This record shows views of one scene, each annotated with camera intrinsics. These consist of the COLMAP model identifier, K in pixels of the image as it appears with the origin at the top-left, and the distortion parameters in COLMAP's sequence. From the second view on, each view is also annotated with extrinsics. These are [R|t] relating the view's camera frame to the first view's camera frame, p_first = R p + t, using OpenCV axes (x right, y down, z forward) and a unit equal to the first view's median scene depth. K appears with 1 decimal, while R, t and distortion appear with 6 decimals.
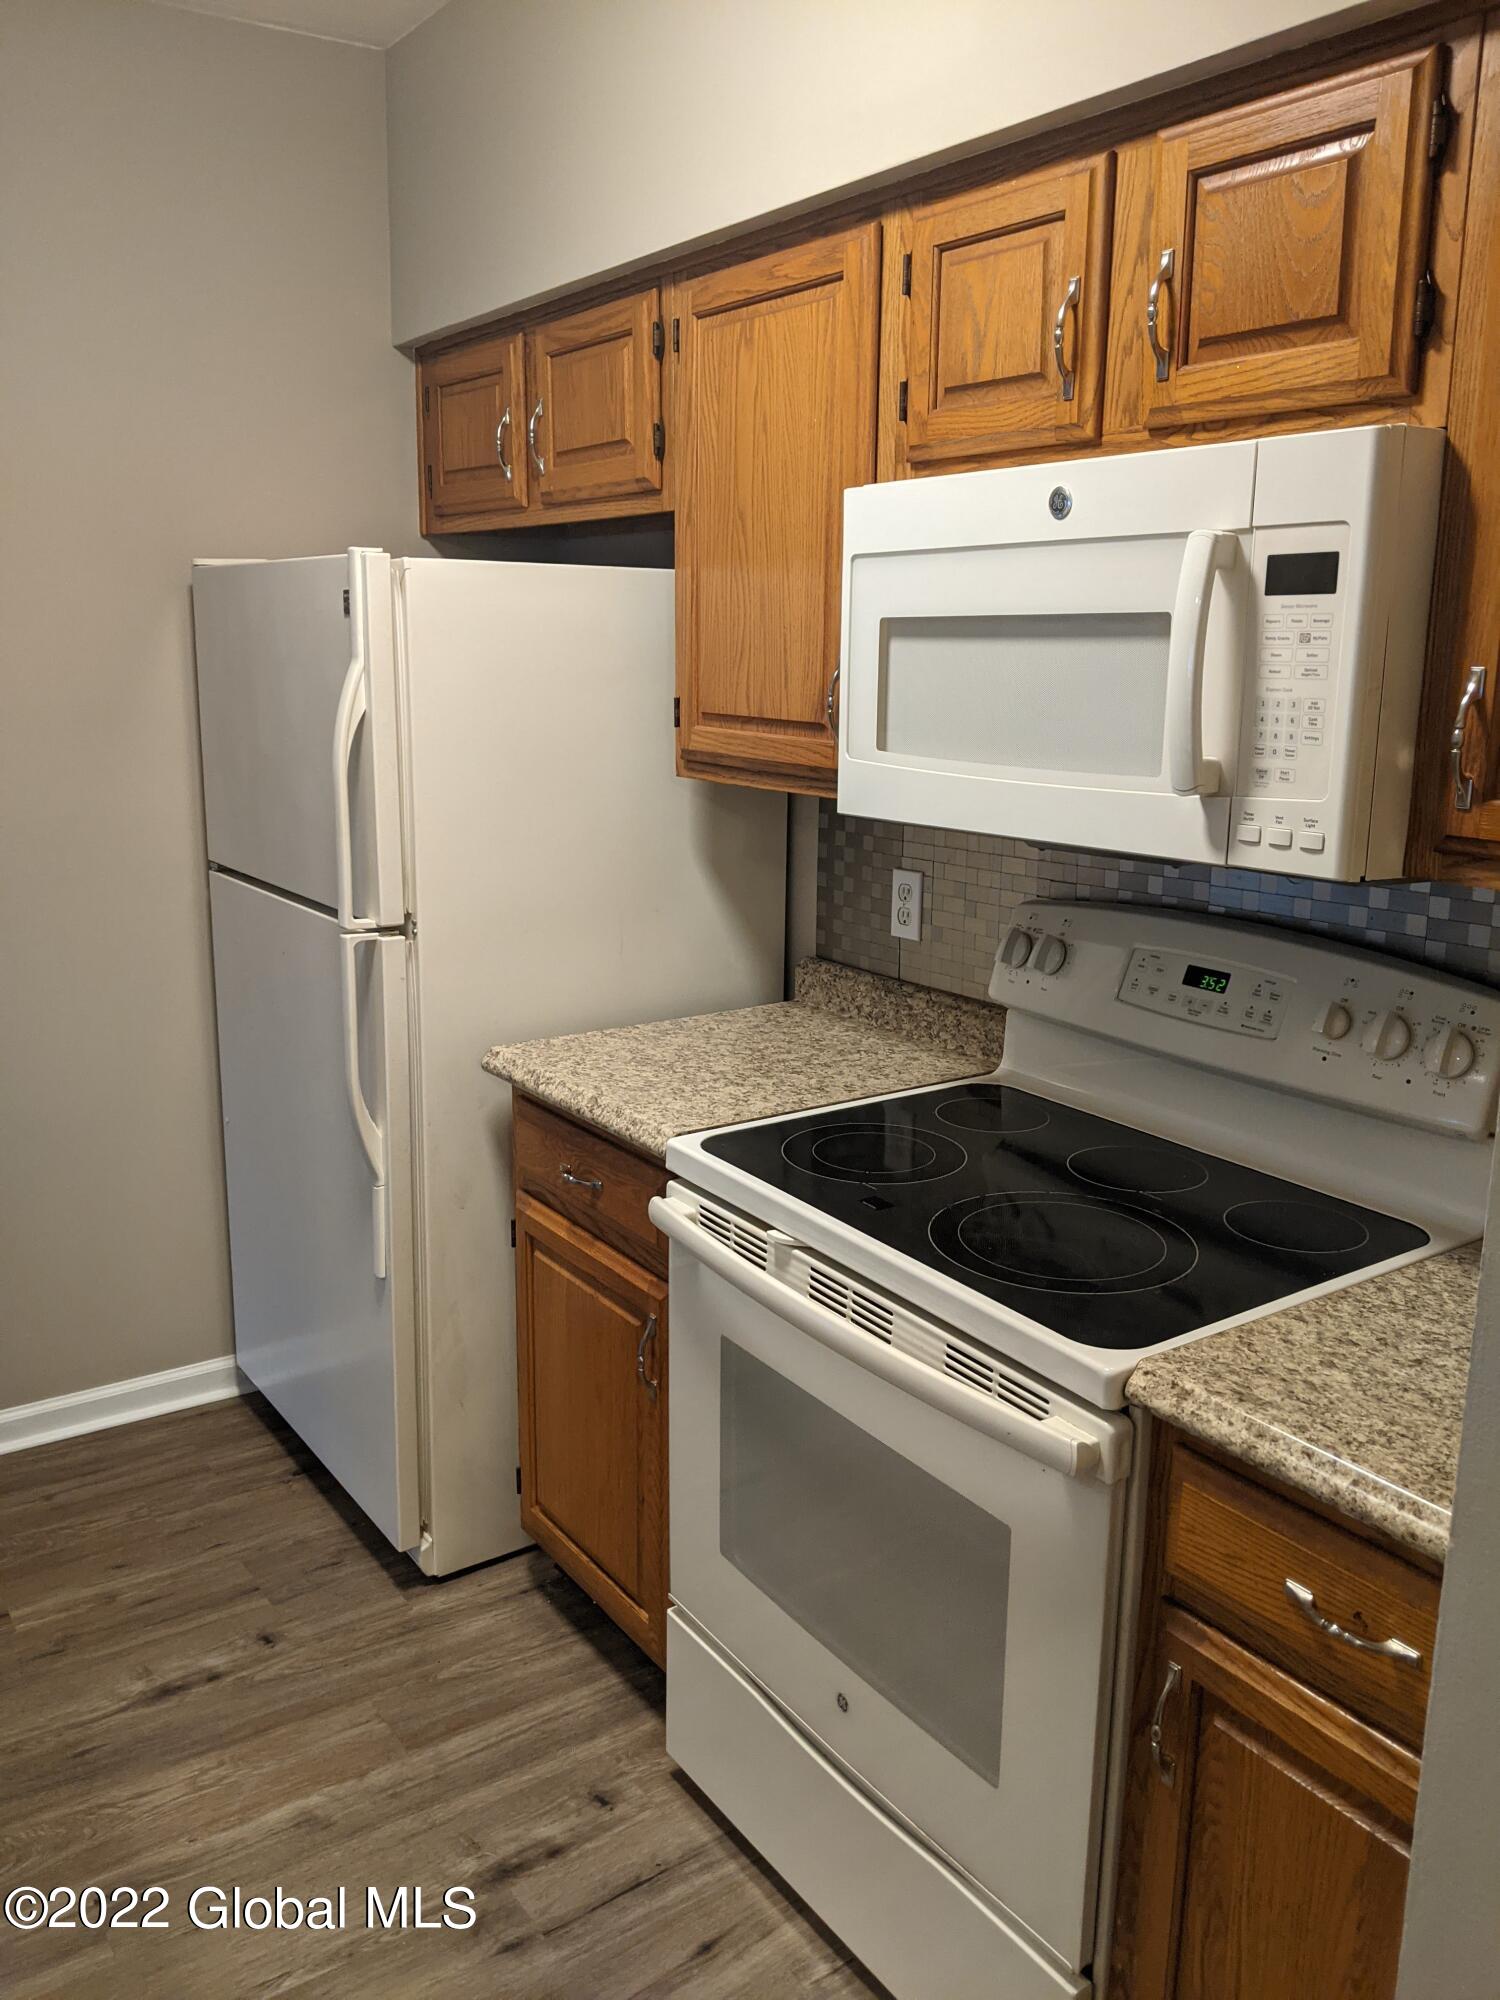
lens RADIAL K [[1593.9, 0, 749.5], [0, 1593.9, 1000.1], [0, 0, 1]] dist [-0.004947, -0.017075]
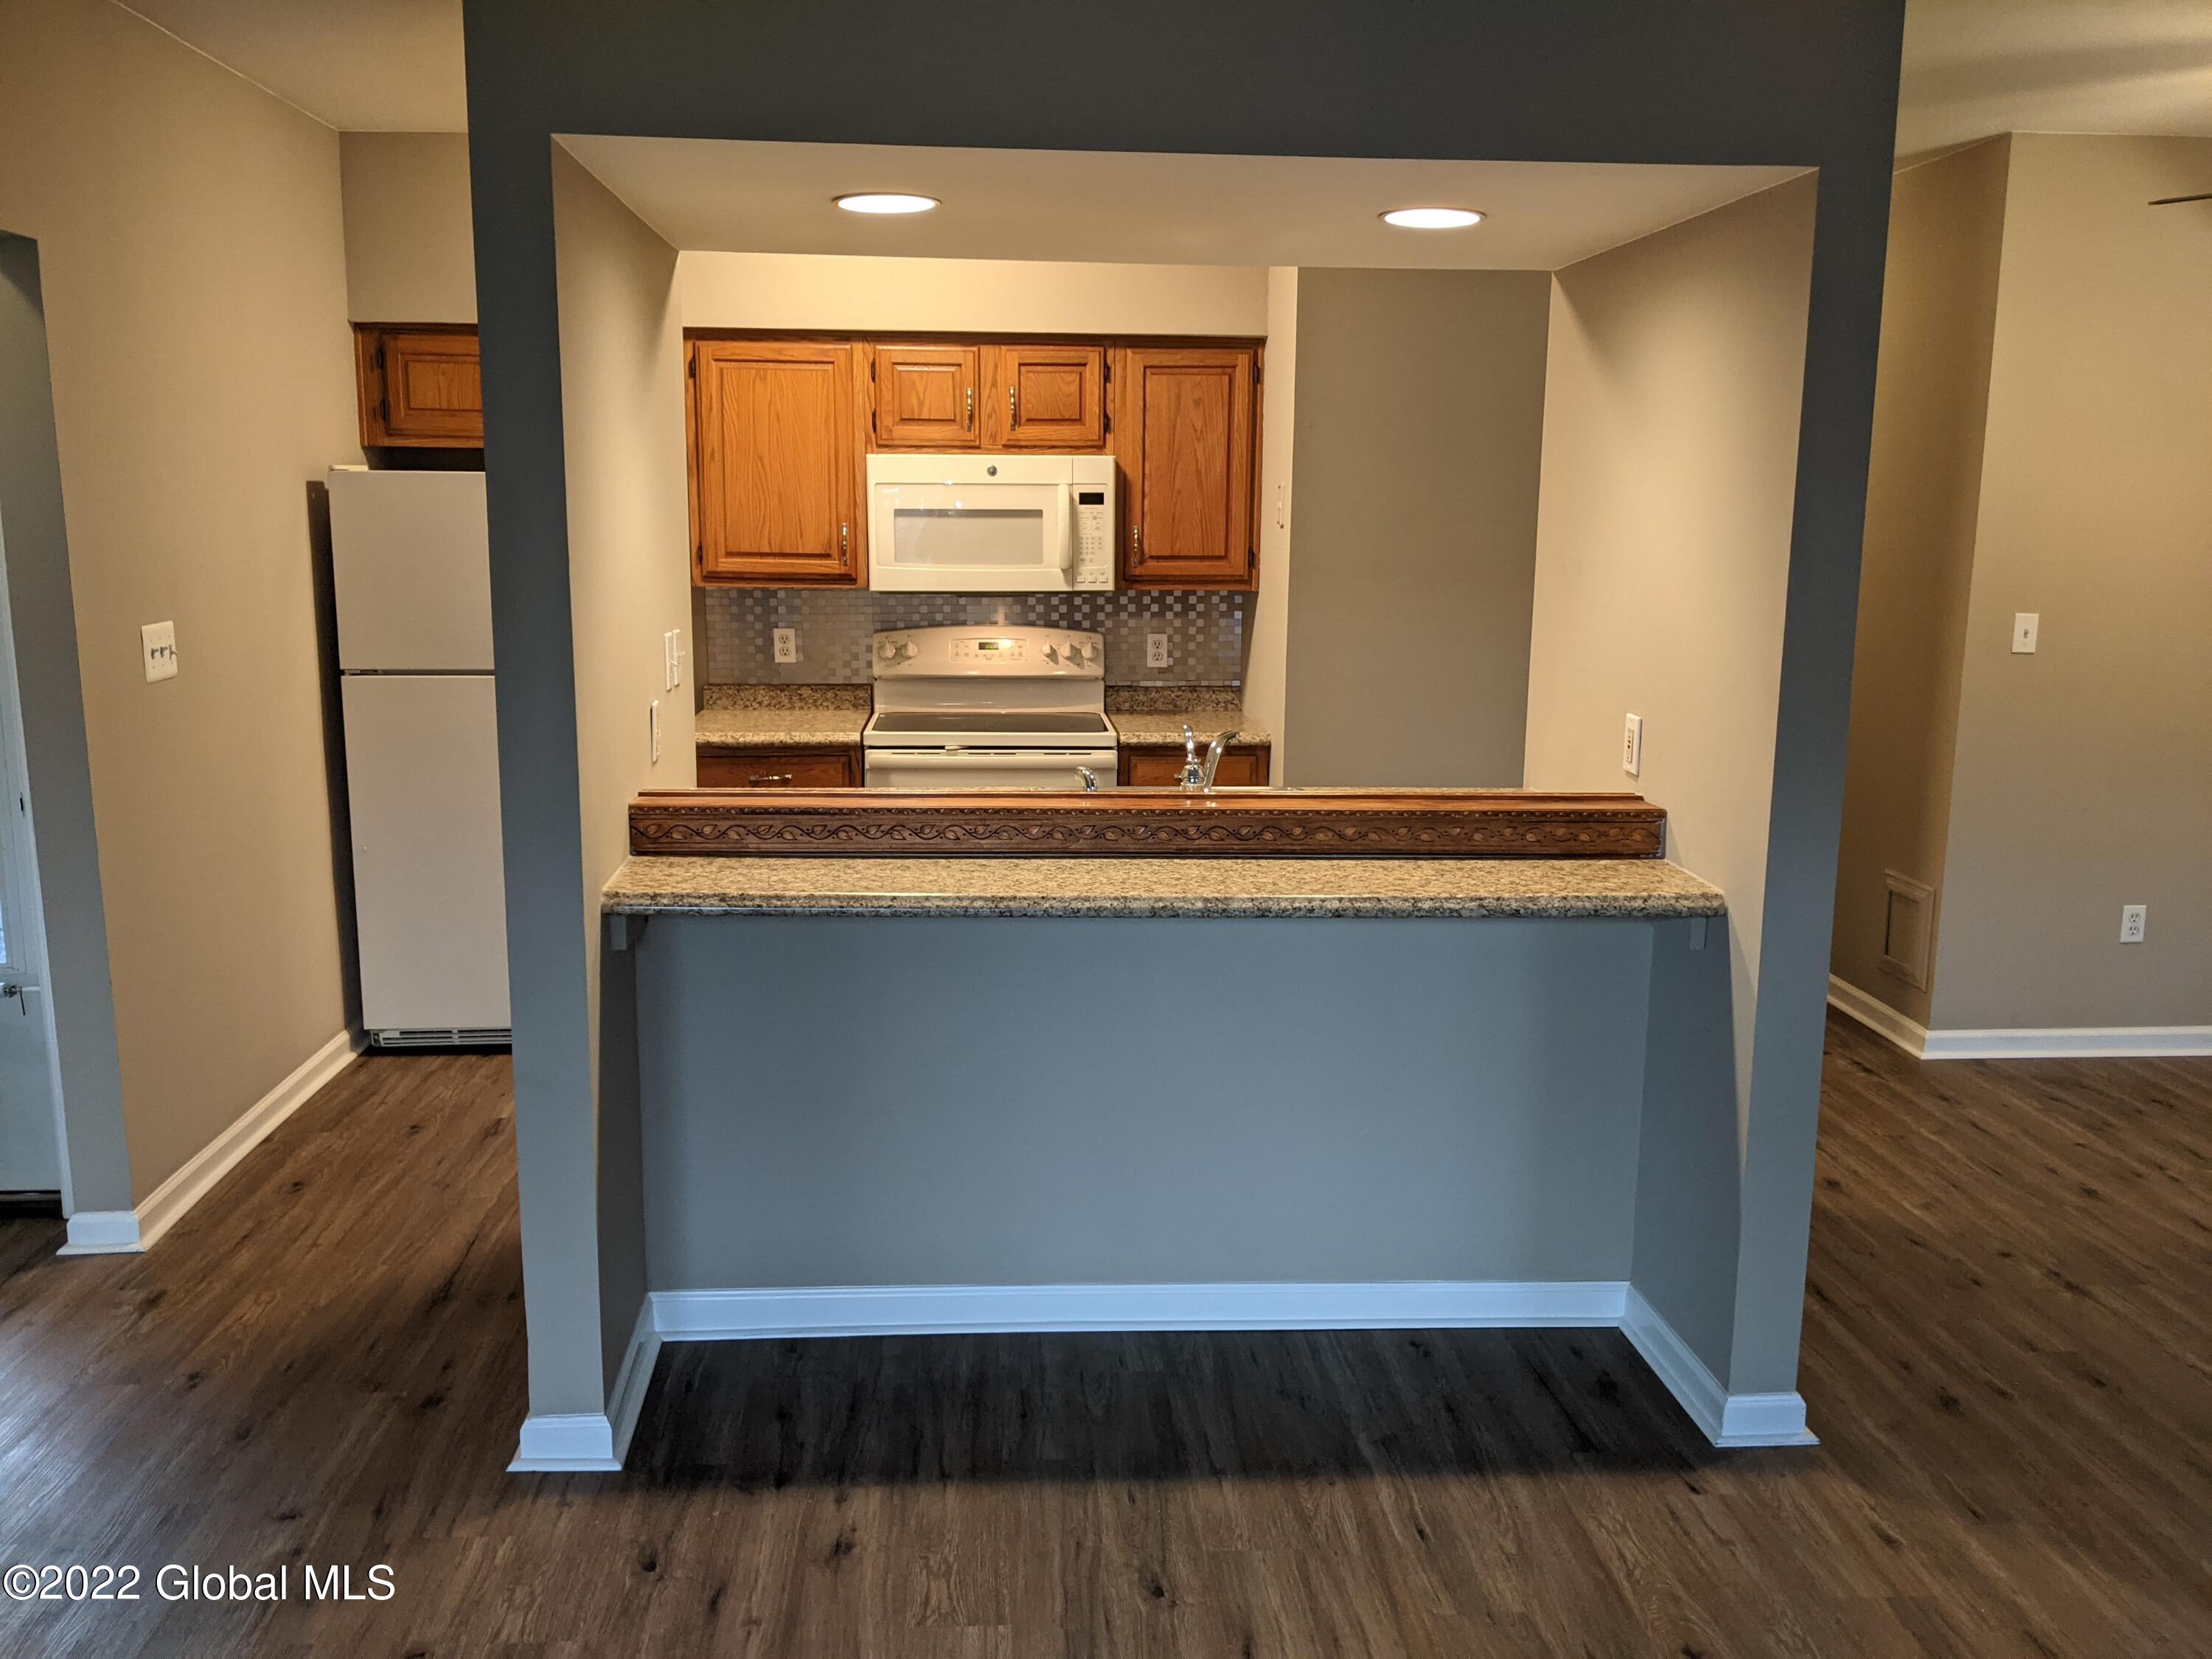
lens RADIAL K [[1762.8, 0, 1105.4], [0, 1762.8, 828.4], [0, 0, 1]] dist [-0.004947, -0.017075]
pose [[0.511282, -0.156575, 0.845029, -2.461662], [0.183983, 0.980409, 0.070341, 0.129501], [-0.839488, 0.119507, 0.530073, -0.759395]]
